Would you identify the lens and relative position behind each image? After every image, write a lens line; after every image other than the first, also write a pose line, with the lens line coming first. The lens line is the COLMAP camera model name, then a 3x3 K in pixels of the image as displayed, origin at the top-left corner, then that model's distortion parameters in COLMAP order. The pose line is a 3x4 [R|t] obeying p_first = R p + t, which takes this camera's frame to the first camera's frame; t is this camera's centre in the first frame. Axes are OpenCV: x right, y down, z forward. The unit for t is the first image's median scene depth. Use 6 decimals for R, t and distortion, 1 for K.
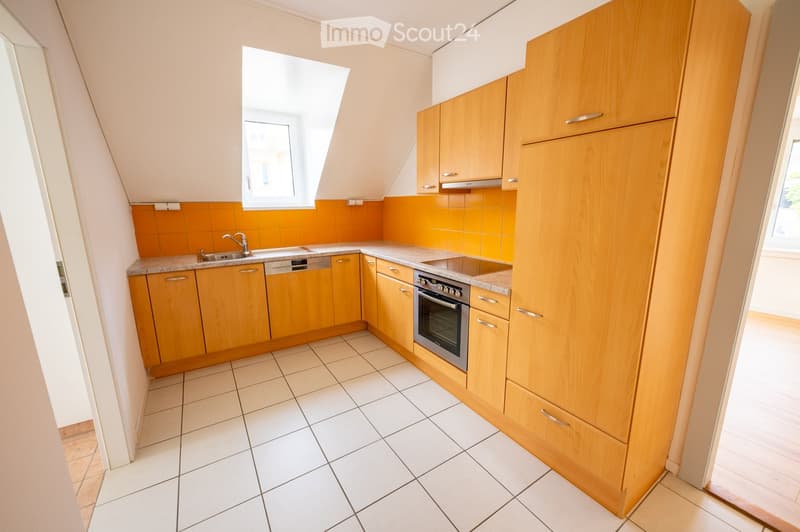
lens RADIAL K [[316.8, 0, 399.2], [0, 316.8, 268.1], [0, 0, 1]] dist [-0.002709, -0.000071]
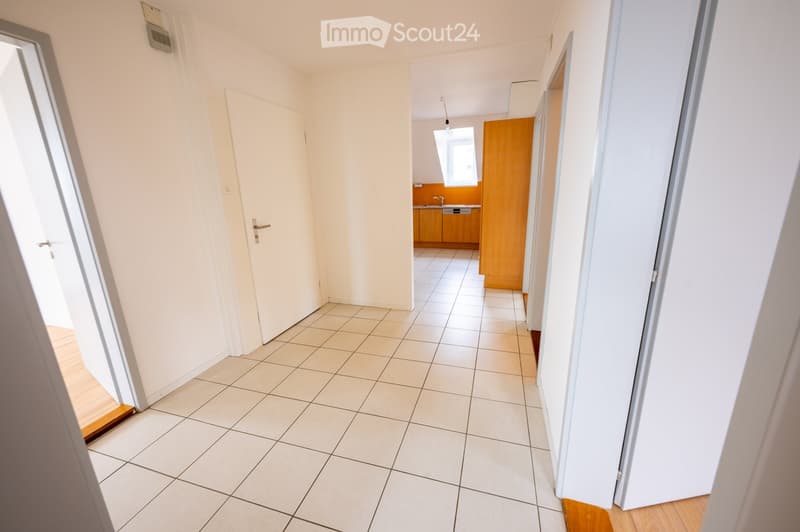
lens RADIAL K [[316.8, 0, 399.2], [0, 316.8, 268.1], [0, 0, 1]] dist [-0.002709, -0.000071]
pose [[0.640820, 0.180620, -0.746141, 1.259468], [-0.133895, 0.983327, 0.123042, 0.175850], [0.755925, 0.021056, 0.654320, -0.830936]]
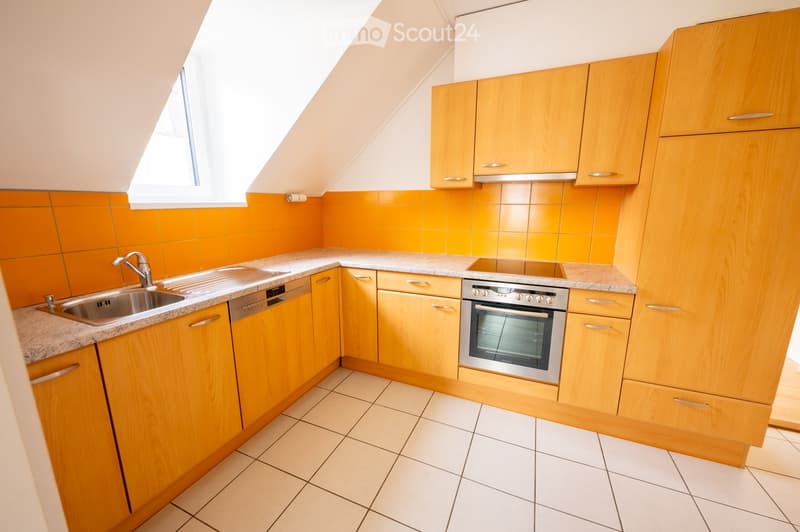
lens RADIAL K [[316.8, 0, 399.2], [0, 316.8, 268.1], [0, 0, 1]] dist [-0.002709, -0.000071]
pose [[0.831420, -0.106413, 0.545360, -0.477221], [0.107267, 0.993766, 0.030375, -0.059998], [-0.545192, 0.033245, 0.837652, 0.363524]]
